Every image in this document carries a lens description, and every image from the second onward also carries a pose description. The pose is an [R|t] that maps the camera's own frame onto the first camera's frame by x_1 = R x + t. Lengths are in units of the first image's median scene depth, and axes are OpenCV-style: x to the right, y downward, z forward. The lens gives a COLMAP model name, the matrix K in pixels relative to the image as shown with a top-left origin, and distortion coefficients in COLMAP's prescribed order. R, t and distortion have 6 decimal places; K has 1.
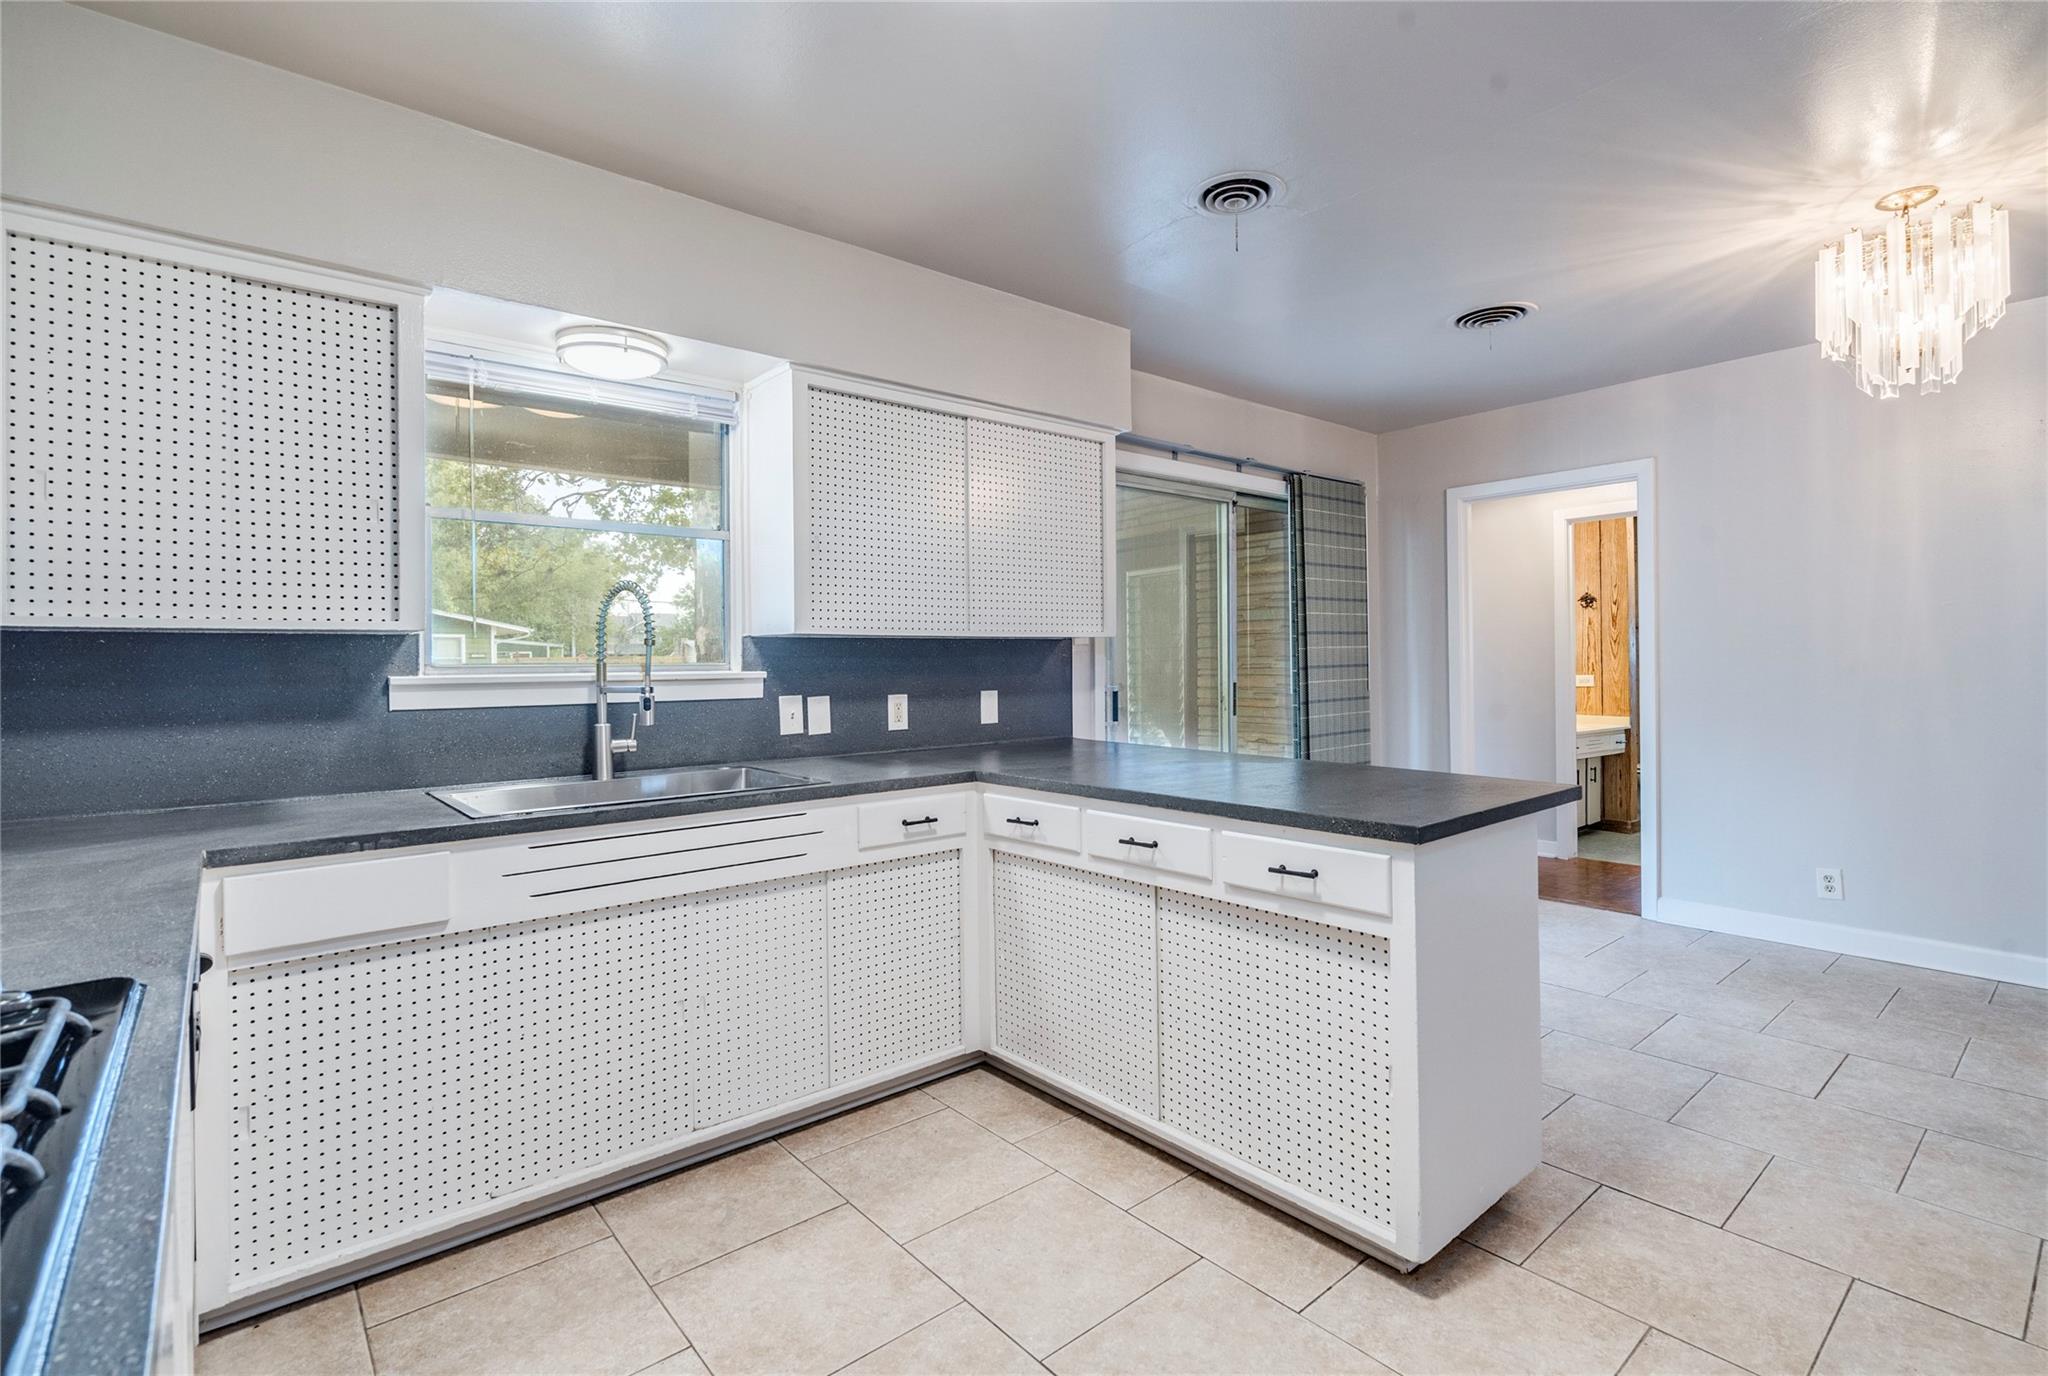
lens RADIAL K [[962.8, 0, 1027.8], [0, 962.8, 659.2], [0, 0, 1]] dist [-0.001576, -0.000263]
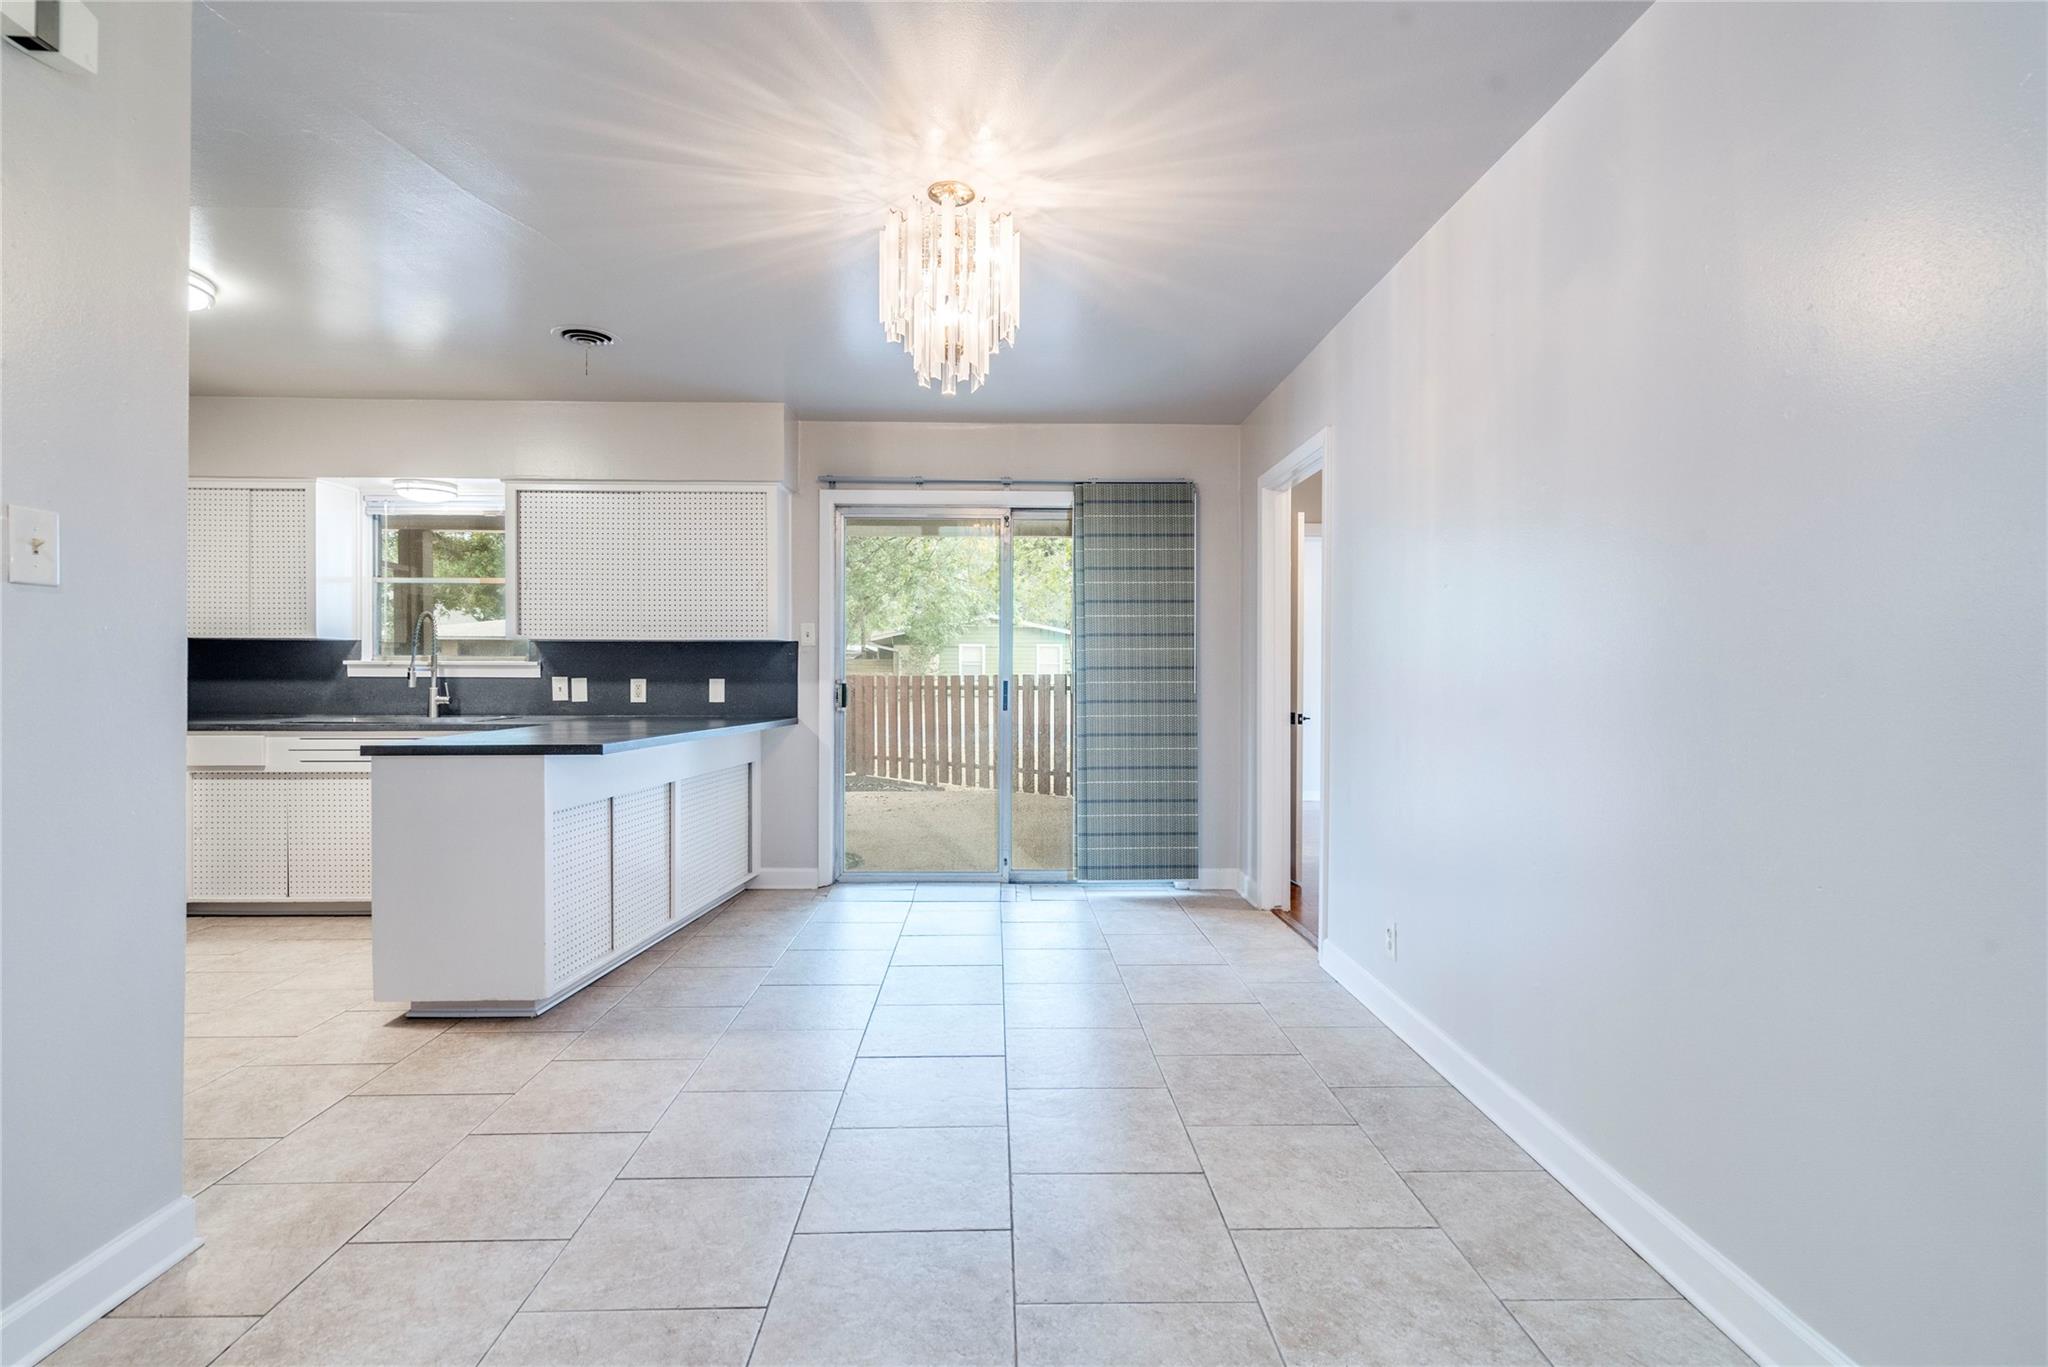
lens RADIAL K [[953.4, 0, 1020.8], [0, 953.4, 674.0], [0, 0, 1]] dist [-0.002266, 0.001097]
pose [[0.783228, 0.014652, -0.621562, 1.350053], [-0.010625, 0.999892, 0.010182, 0.007806], [0.621644, -0.001370, 0.783299, 0.220886]]
